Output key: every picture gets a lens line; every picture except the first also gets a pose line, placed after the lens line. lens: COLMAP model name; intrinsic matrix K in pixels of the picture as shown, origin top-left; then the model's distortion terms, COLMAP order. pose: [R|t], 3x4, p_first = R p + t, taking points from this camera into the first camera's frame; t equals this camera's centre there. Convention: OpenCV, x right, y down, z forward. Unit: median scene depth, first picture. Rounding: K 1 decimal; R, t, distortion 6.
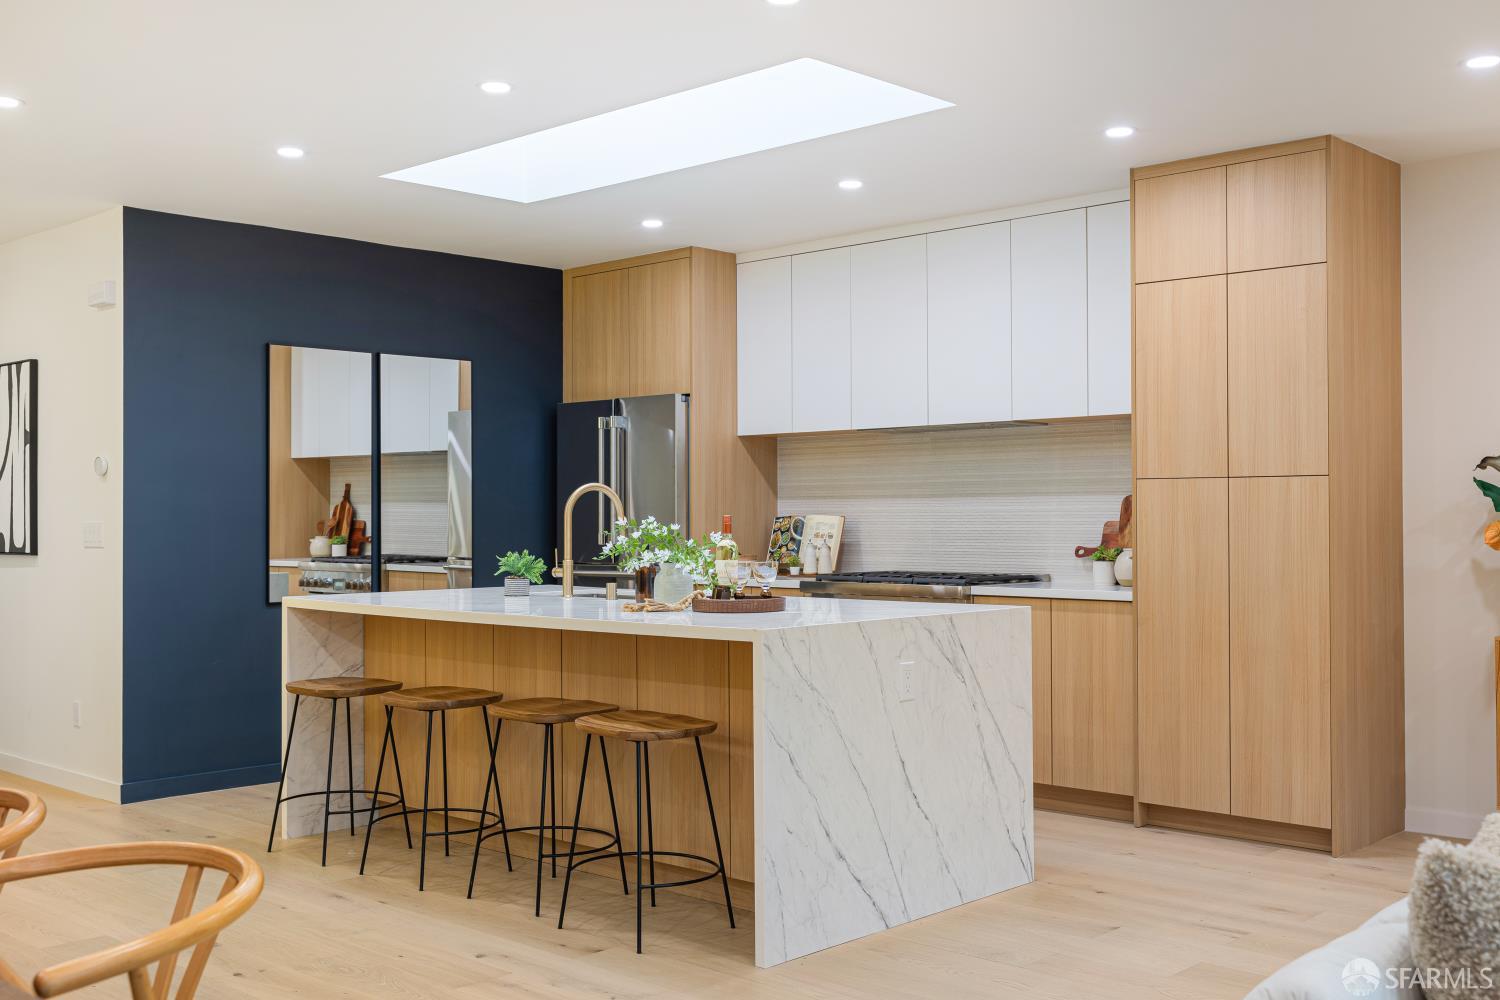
lens RADIAL K [[1457.1, 0, 752.5], [0, 1457.1, 503.6], [0, 0, 1]] dist [0.023614, 0.000000]
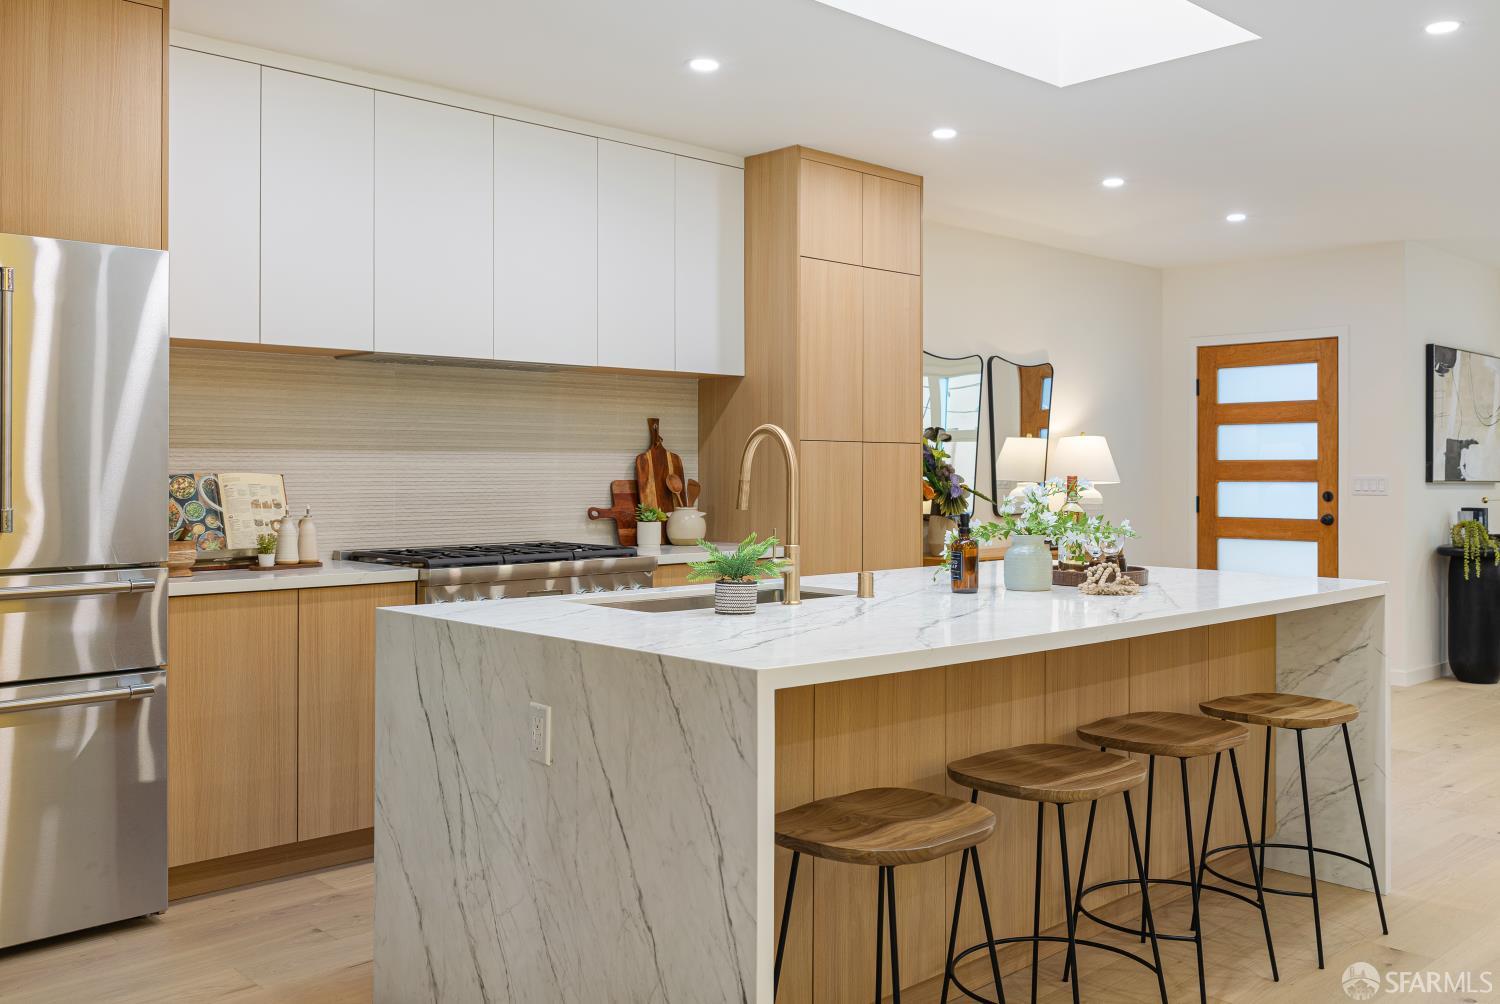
lens RADIAL K [[1302.5, 0, 763.1], [0, 1302.5, 486.8], [0, 0, 1]] dist [0.000048, -0.008354]
pose [[0.075585, -0.009551, 0.997094, -0.552653], [-0.010432, 0.999892, 0.010368, 0.005992], [-0.997085, -0.011185, 0.075477, 0.775042]]
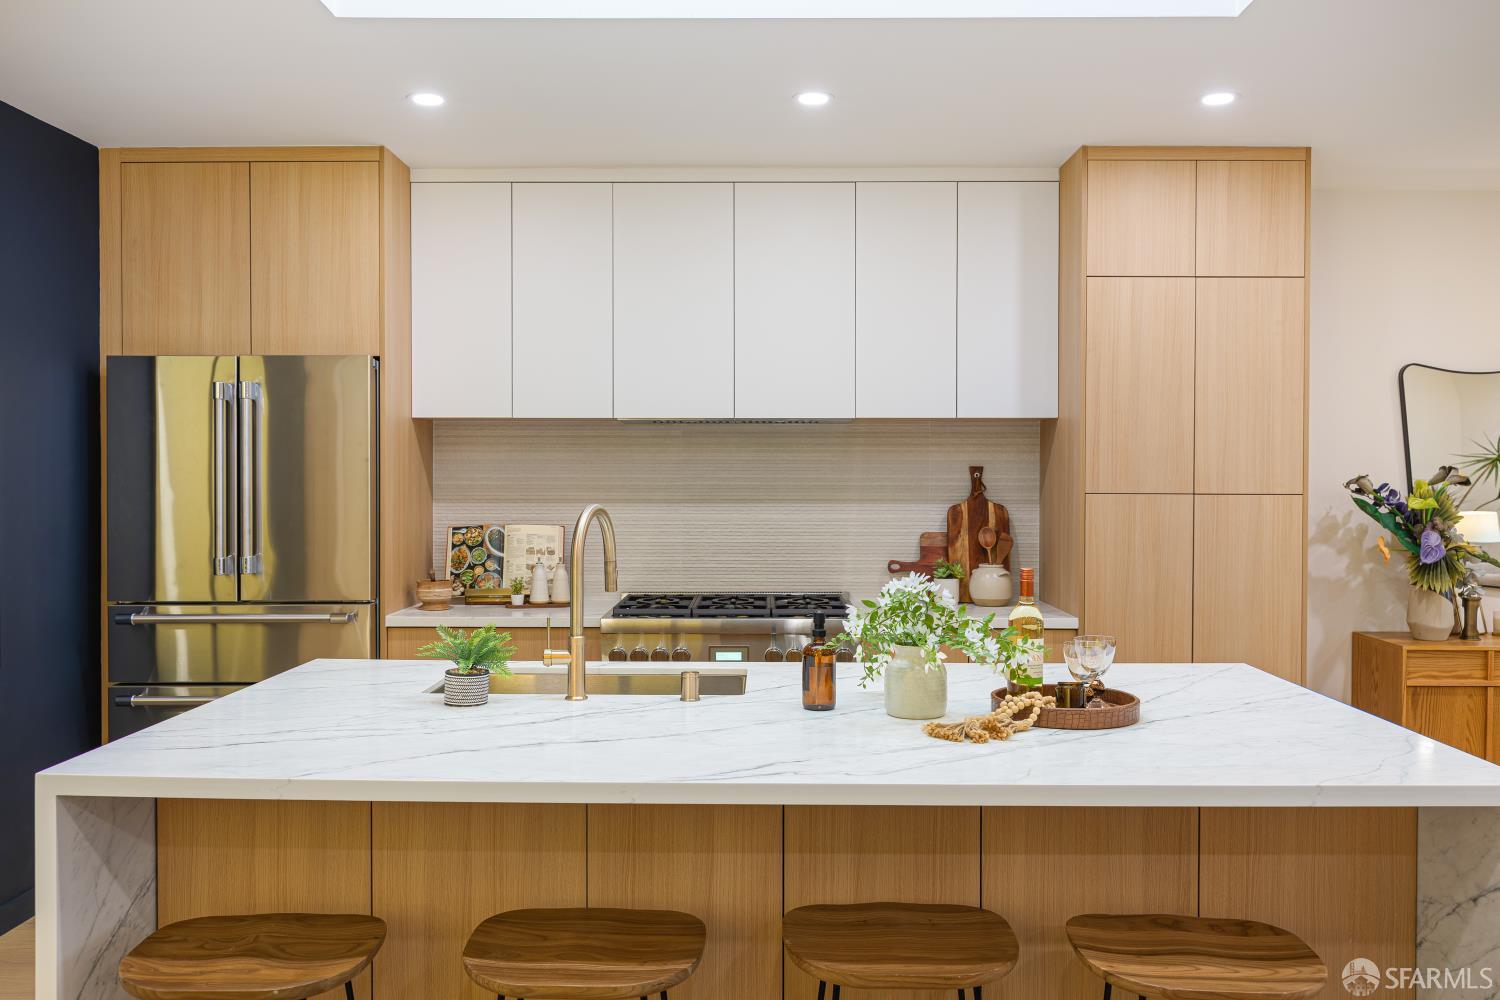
lens RADIAL K [[1220.5, 0, 736.0], [0, 1220.5, 506.6], [0, 0, 1]] dist [0.012335, -0.019421]
pose [[0.747926, -0.012104, 0.663672, -0.324541], [-0.009677, 0.999529, 0.029135, -0.023279], [-0.663711, -0.028213, 0.747456, 0.469205]]
